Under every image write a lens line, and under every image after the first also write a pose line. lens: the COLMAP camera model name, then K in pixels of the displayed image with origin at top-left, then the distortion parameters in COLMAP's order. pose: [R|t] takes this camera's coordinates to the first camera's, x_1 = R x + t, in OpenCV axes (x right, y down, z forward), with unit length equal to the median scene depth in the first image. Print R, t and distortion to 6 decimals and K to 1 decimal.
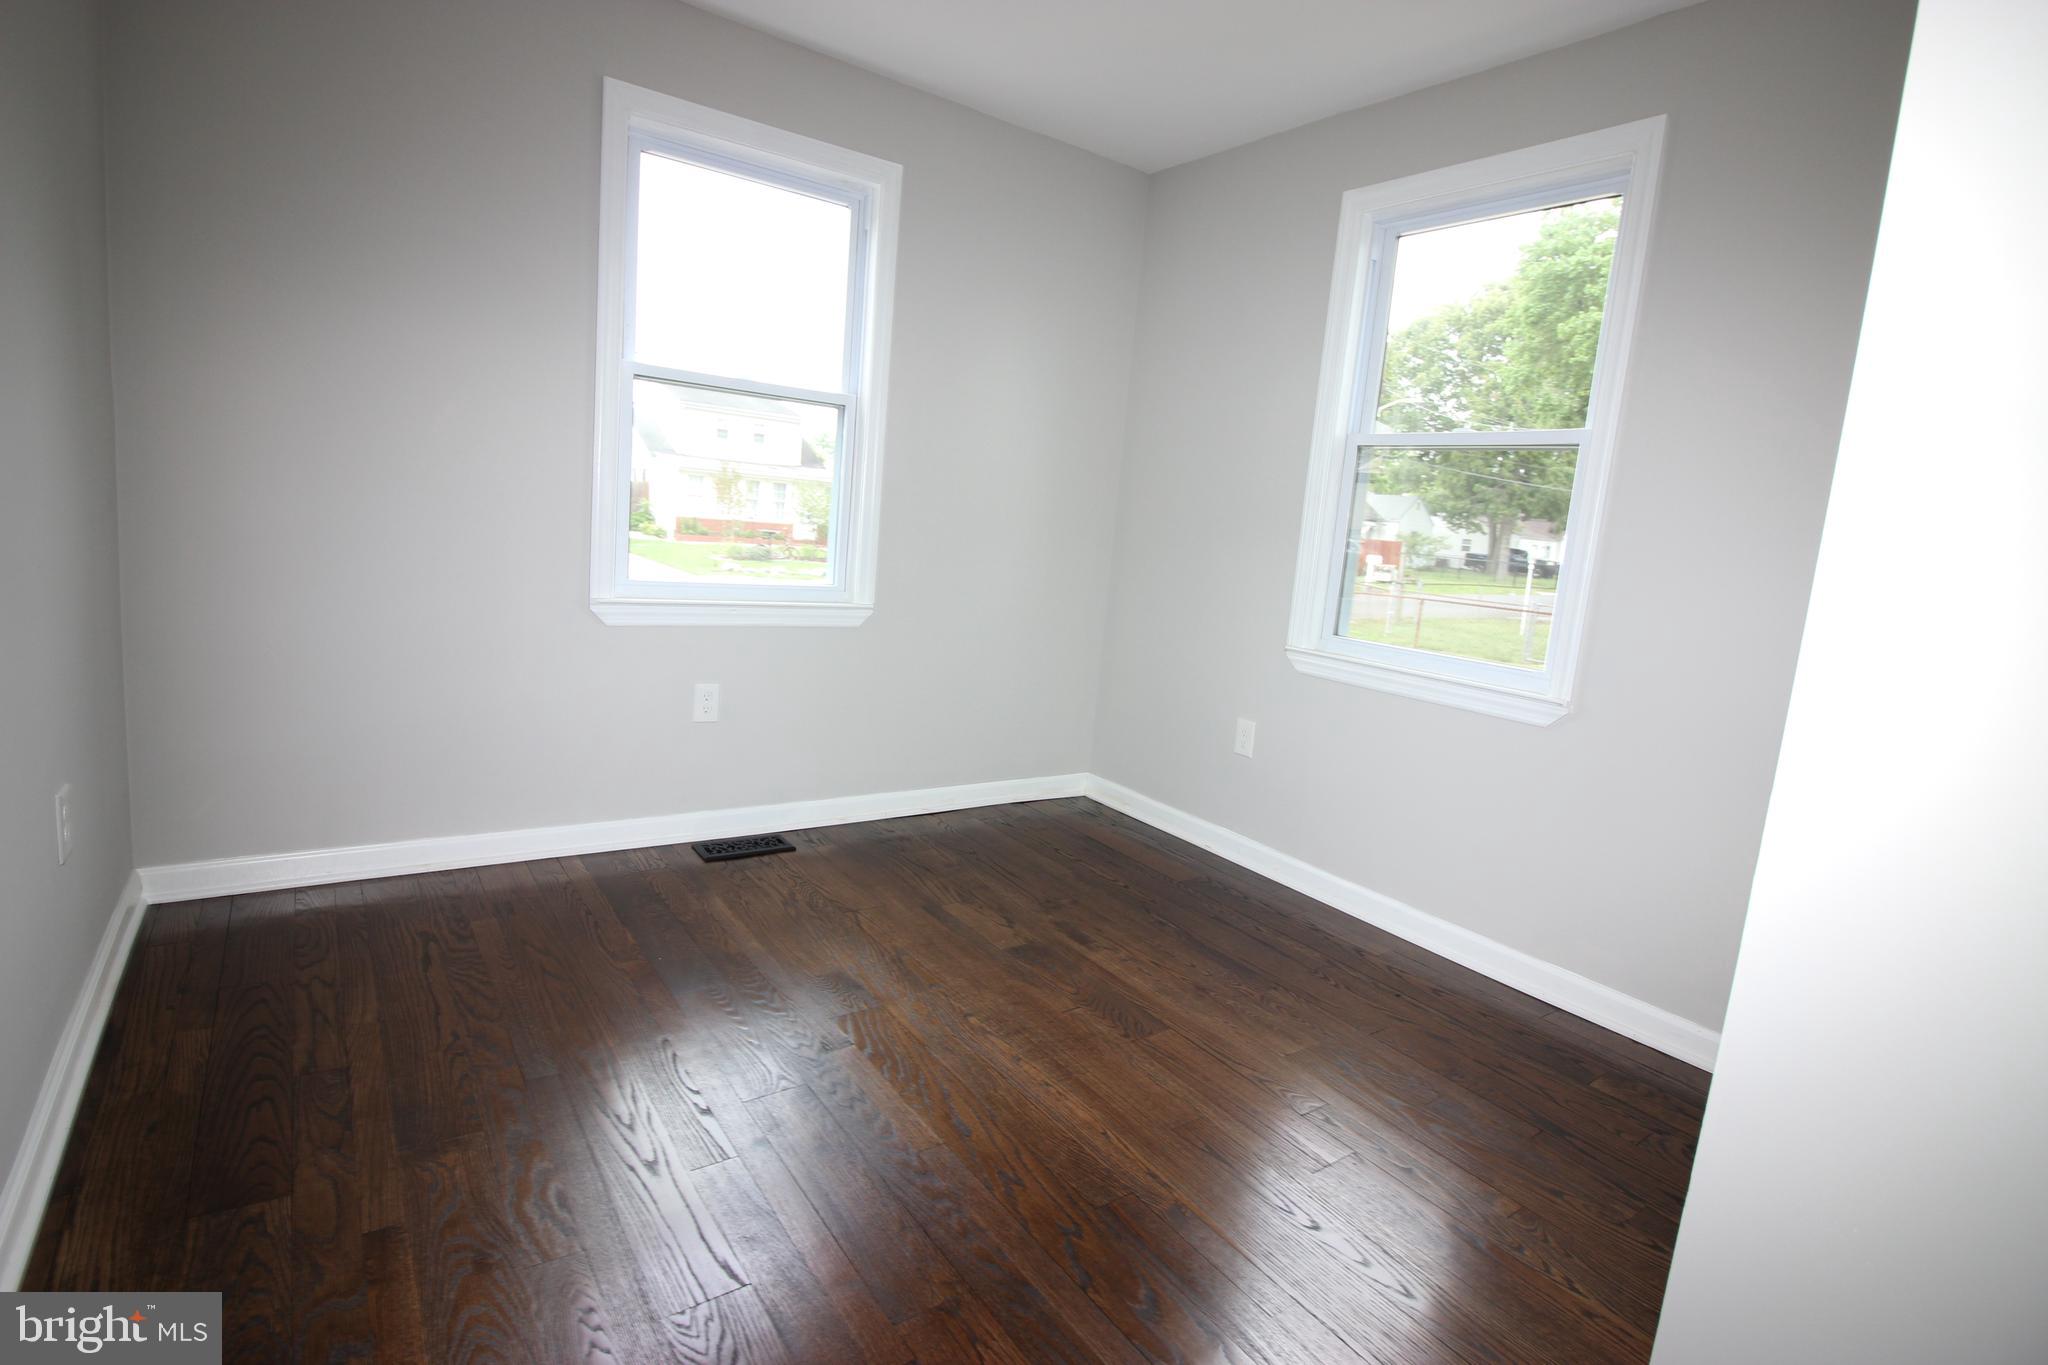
lens RADIAL K [[1007.9, 0, 1030.1], [0, 1007.9, 669.2], [0, 0, 1]] dist [0.000184, -0.008400]
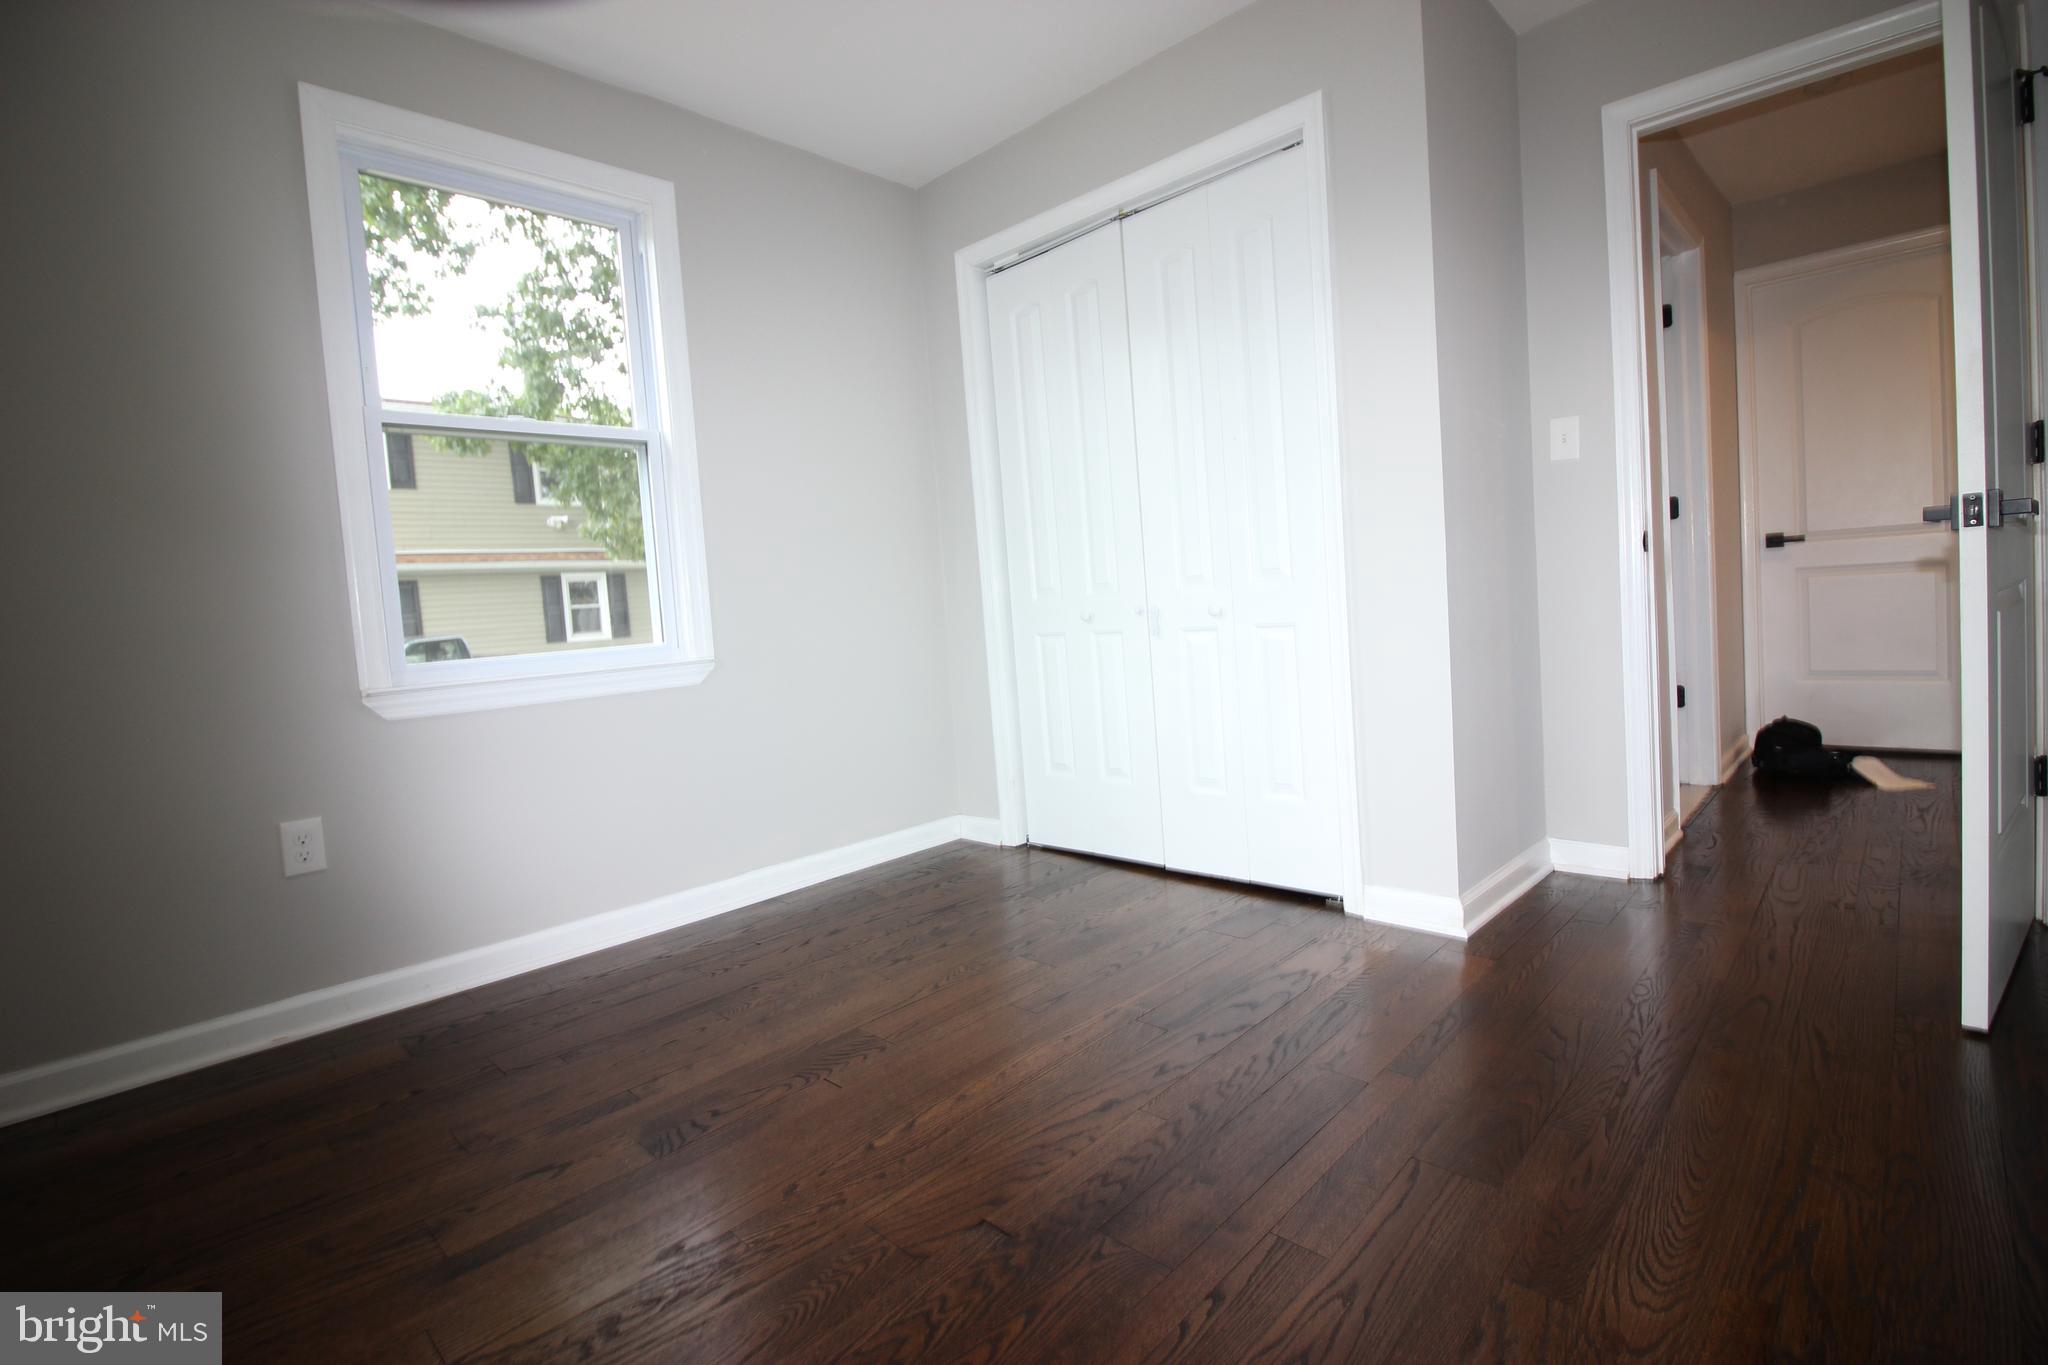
lens RADIAL K [[949.8, 0, 1023.5], [0, 949.8, 675.8], [0, 0, 1]] dist [-0.004171, -0.010262]
pose [[-0.197719, -0.144797, 0.969506, -0.648006], [0.194324, 0.963612, 0.183547, -0.085020], [-0.960805, 0.224689, -0.162387, 0.856276]]
